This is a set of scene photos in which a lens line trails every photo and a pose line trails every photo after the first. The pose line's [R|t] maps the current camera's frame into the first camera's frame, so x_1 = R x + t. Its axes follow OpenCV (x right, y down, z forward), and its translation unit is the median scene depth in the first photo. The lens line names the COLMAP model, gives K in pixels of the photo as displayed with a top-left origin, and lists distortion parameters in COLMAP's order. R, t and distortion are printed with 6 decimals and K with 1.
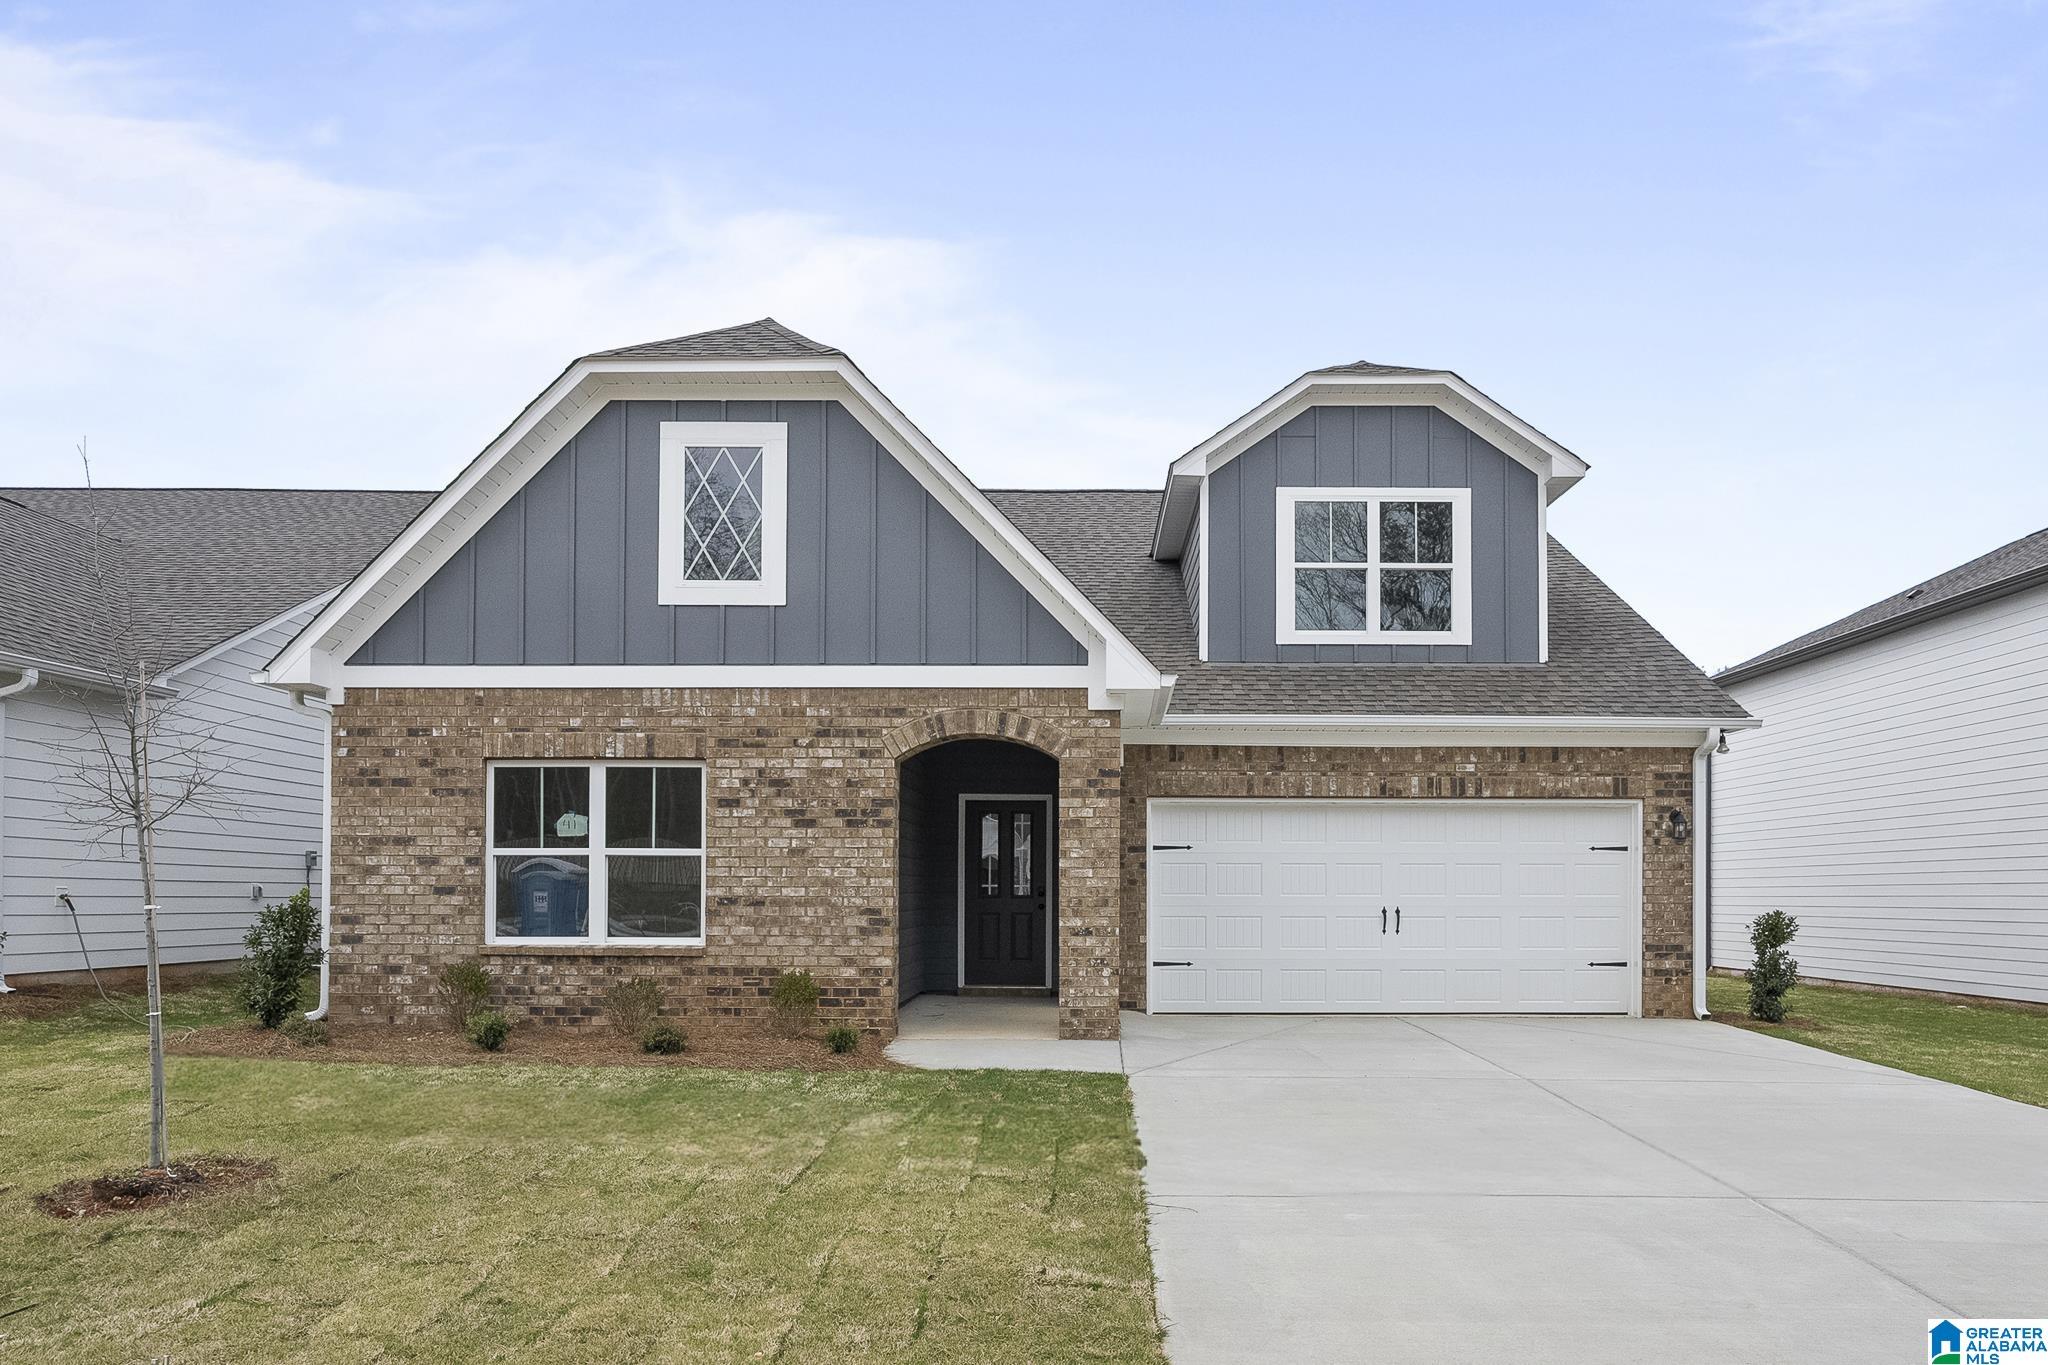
lens RADIAL K [[914.9, 0, 1024.1], [0, 914.9, 764.6], [0, 0, 1]] dist [-0.001312, -0.000031]
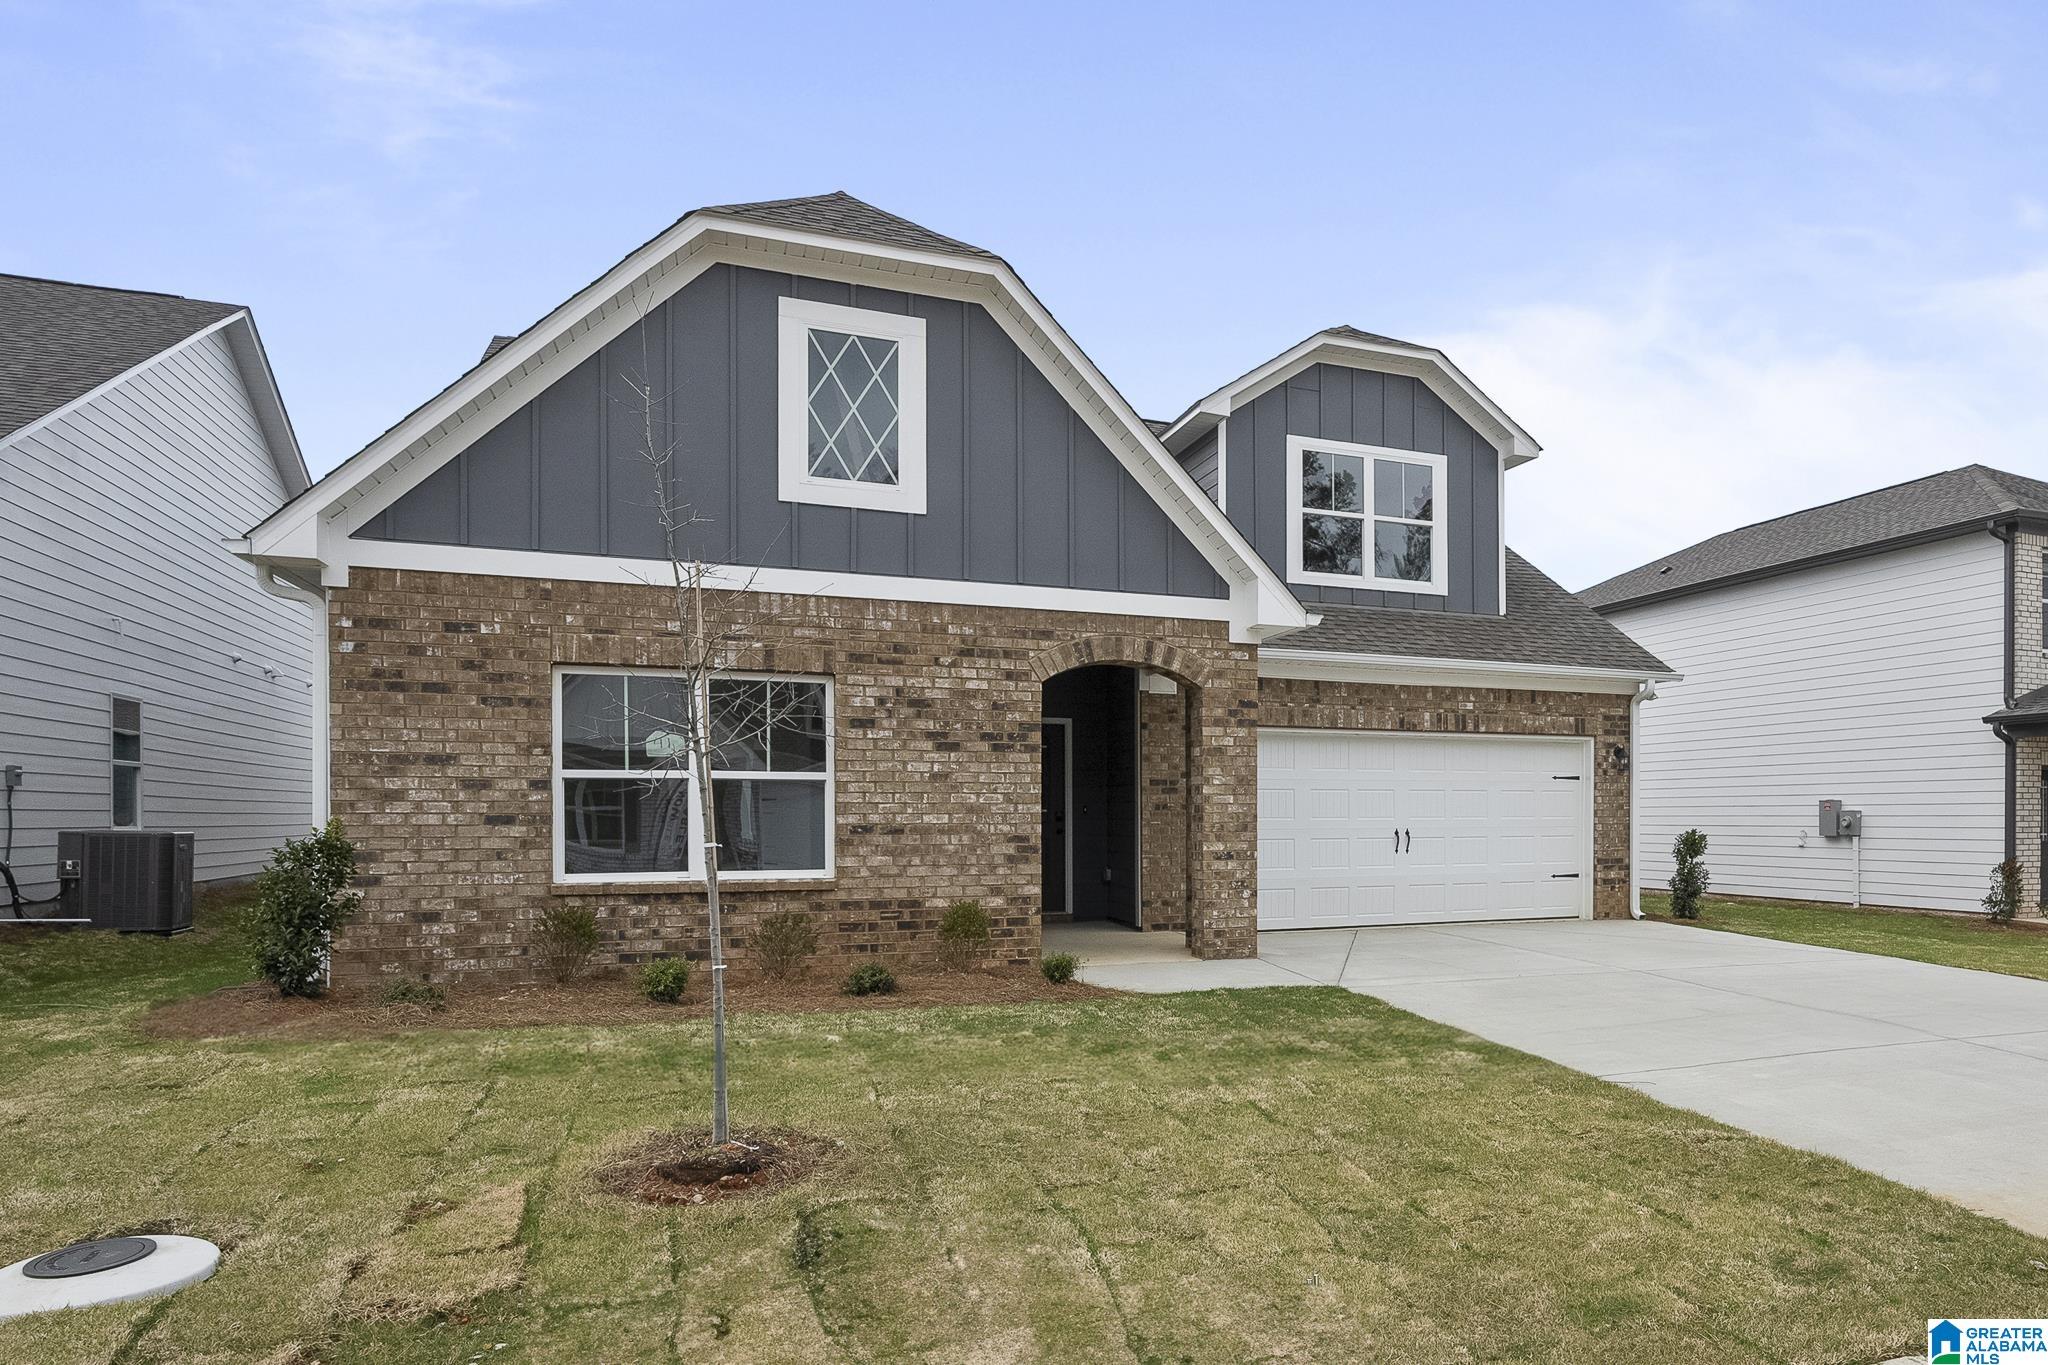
lens RADIAL K [[974.2, 0, 1024.0], [0, 974.2, 682.5], [0, 0, 1]] dist [0.000836, -0.000063]
pose [[0.953430, 0.035920, 0.299468, -0.448602], [-0.037455, 0.999298, -0.000613, -0.004589], [-0.299280, -0.010632, 0.954106, 0.011605]]
